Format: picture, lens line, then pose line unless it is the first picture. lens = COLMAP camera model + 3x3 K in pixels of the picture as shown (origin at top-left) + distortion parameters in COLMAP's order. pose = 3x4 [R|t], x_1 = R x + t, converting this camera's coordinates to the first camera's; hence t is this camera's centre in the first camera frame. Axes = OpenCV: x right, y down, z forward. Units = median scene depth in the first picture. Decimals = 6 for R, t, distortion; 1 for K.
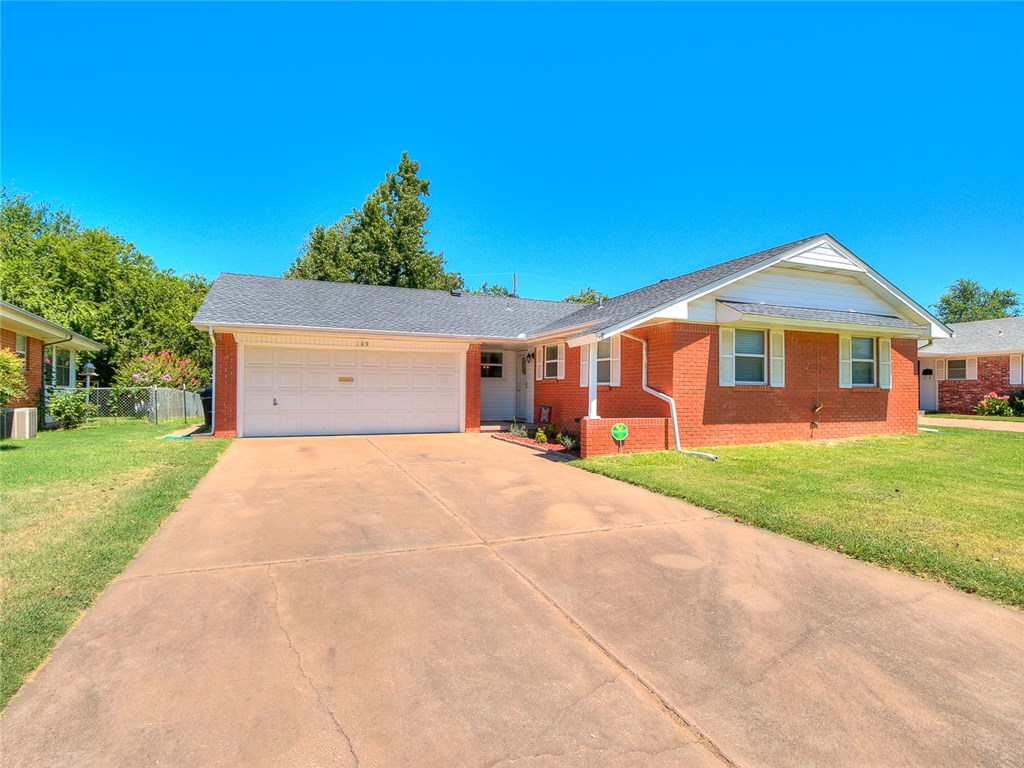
lens RADIAL K [[531.1, 0, 515.6], [0, 531.1, 368.5], [0, 0, 1]] dist [-0.000195, 0.000644]
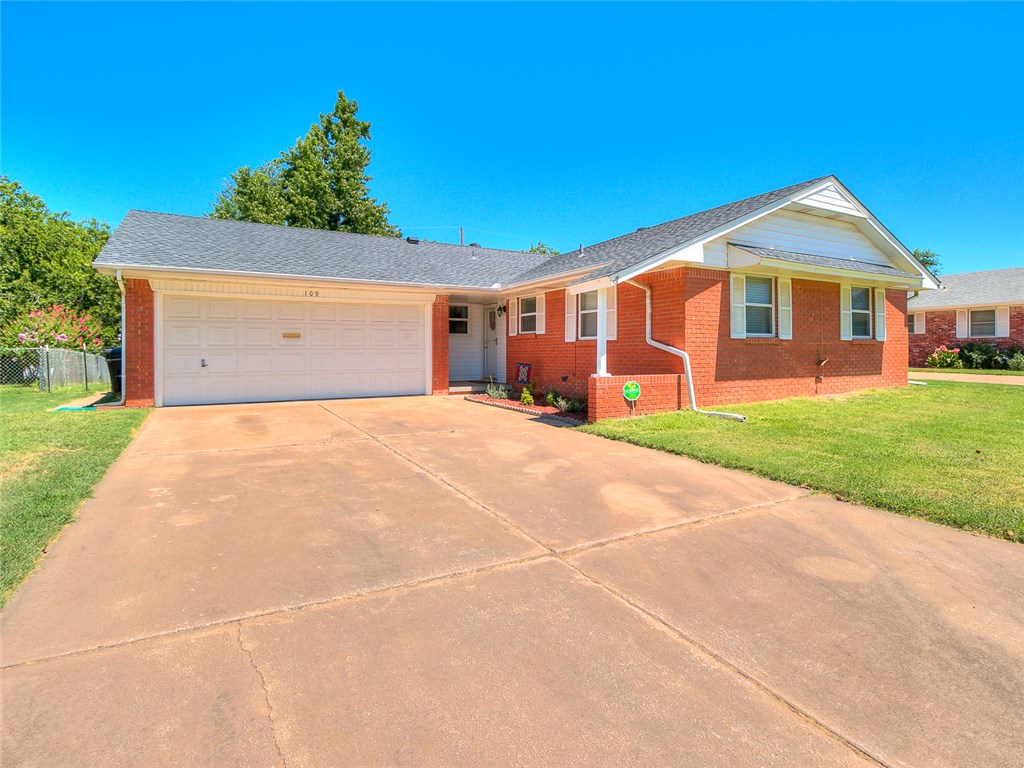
lens RADIAL K [[535.3, 0, 521.2], [0, 535.3, 338.0], [0, 0, 1]] dist [0.004095, -0.010169]
pose [[0.991905, -0.006792, 0.126798, -0.076920], [0.004506, 0.999822, 0.018305, 0.012622], [-0.126900, -0.017585, 0.991760, 0.126371]]
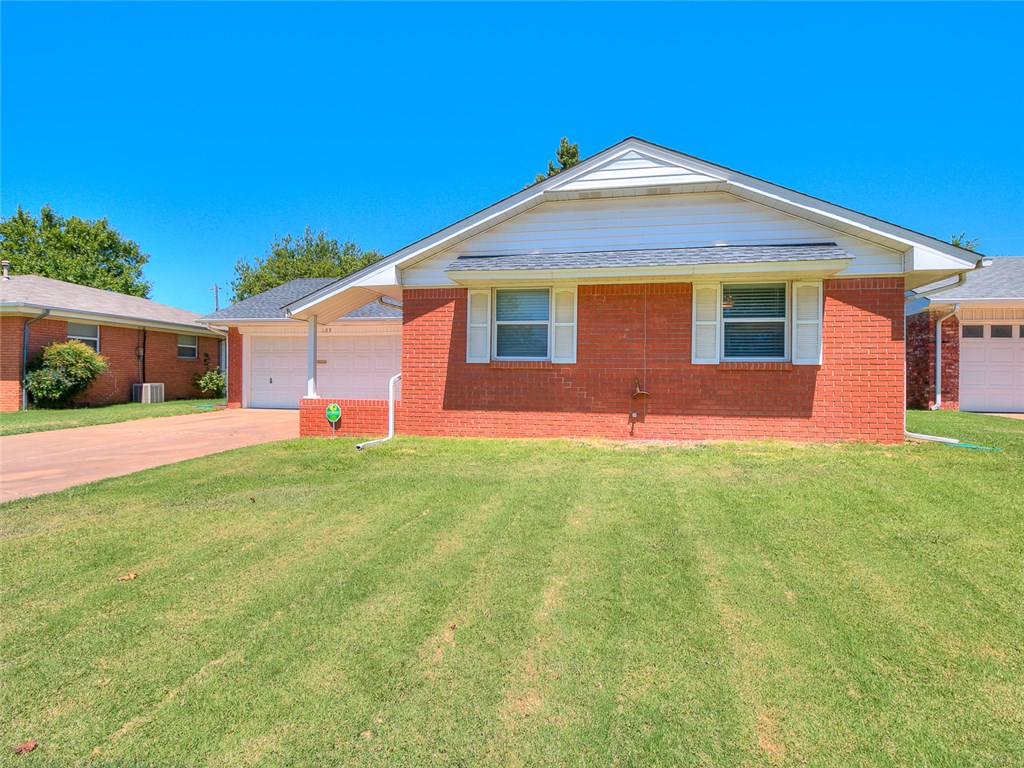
lens RADIAL K [[531.1, 0, 515.6], [0, 531.1, 368.5], [0, 0, 1]] dist [-0.000195, 0.000644]
pose [[0.830956, -0.006033, -0.556305, 0.800801], [0.022506, 0.999487, 0.022778, 0.021999], [0.555882, -0.031447, 0.830666, 0.330266]]
